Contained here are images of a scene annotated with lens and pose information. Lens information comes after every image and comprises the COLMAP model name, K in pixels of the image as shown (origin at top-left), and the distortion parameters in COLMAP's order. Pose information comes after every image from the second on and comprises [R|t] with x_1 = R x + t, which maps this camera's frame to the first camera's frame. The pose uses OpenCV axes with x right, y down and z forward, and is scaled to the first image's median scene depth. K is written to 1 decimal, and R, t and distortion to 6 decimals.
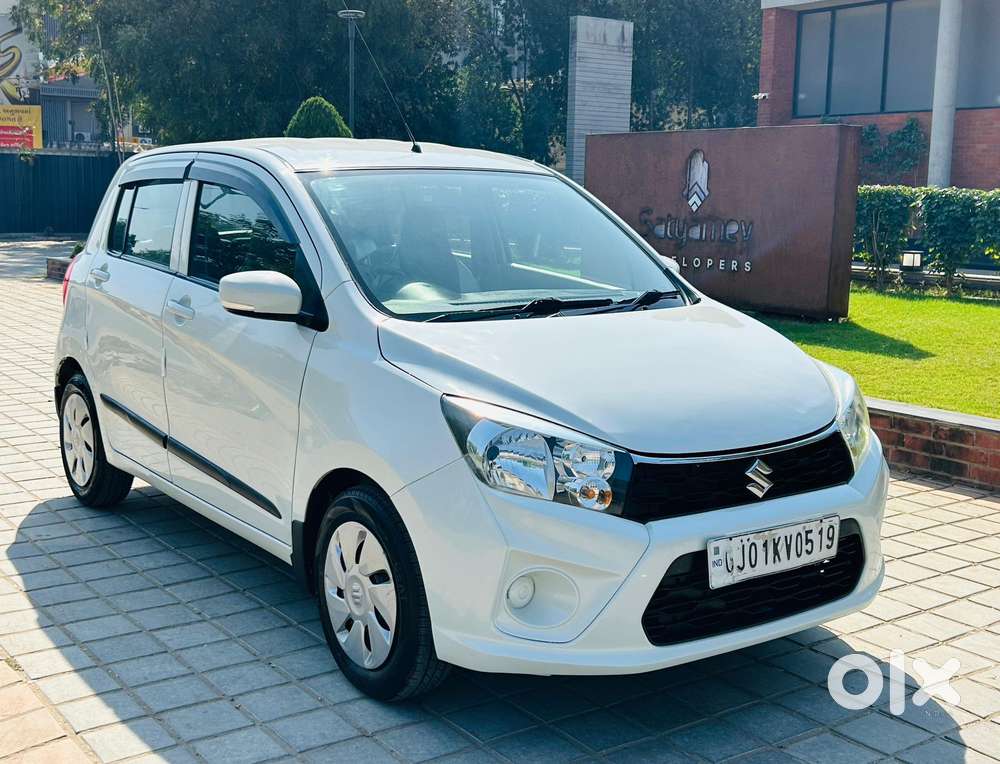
lens RADIAL K [[1213.3, 0, 500.0], [0, 1213.3, 382.0], [0, 0, 1]] dist [0.164852, -0.418386]
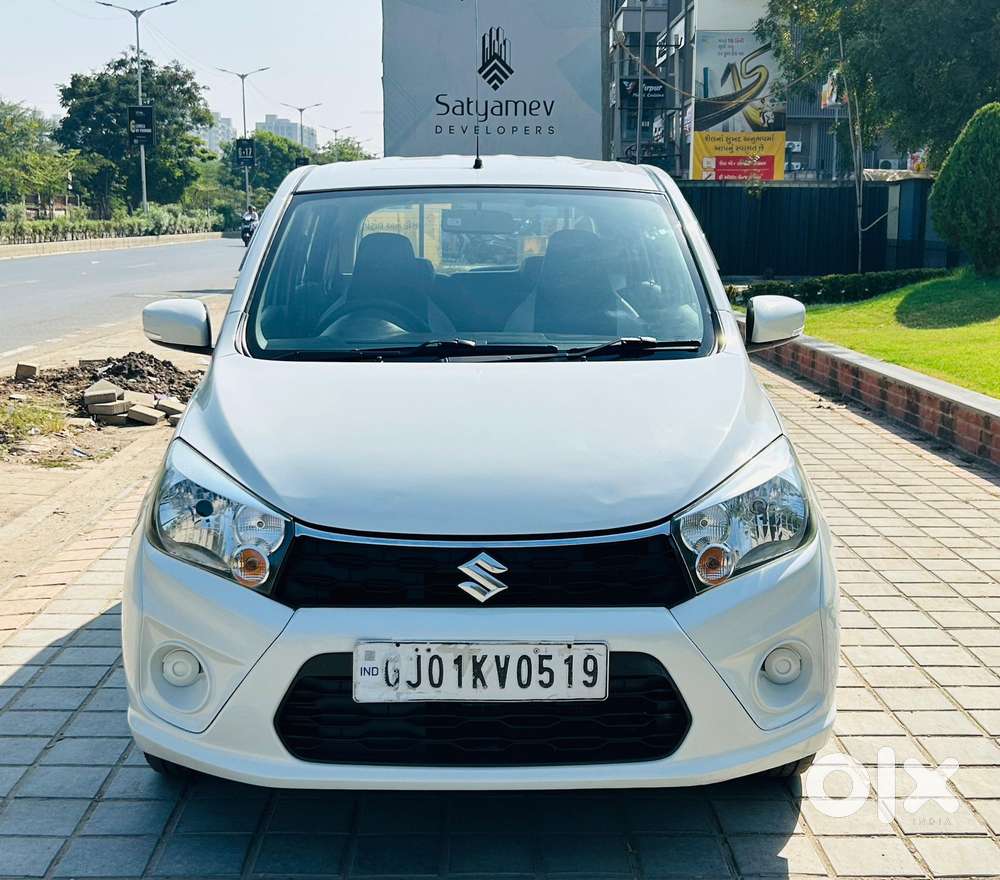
lens RADIAL K [[1453.6, 0, 500.0], [0, 1453.6, 440.0], [0, 0, 1]] dist [0.218873, -0.798689]
pose [[0.822737, 0.075527, -0.563382, 0.718651], [-0.081821, 0.996547, 0.014109, -0.021000], [0.562502, 0.034489, 0.826076, 0.236881]]
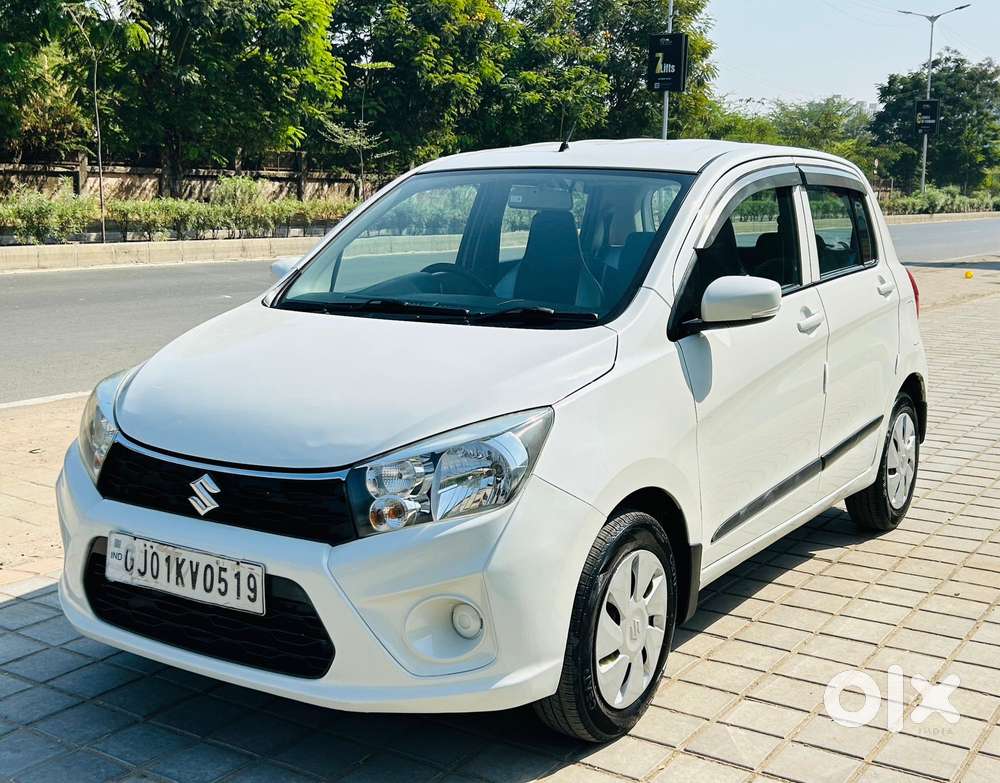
lens RADIAL K [[1270.0, 0, 503.7], [0, 1270.0, 362.2], [0, 0, 1]] dist [0.030913, -0.028173]
pose [[0.369723, 0.116348, -0.921829, 1.137583], [-0.153209, 0.986182, 0.063022, -0.110803], [0.916424, 0.117932, 0.382439, 0.812404]]
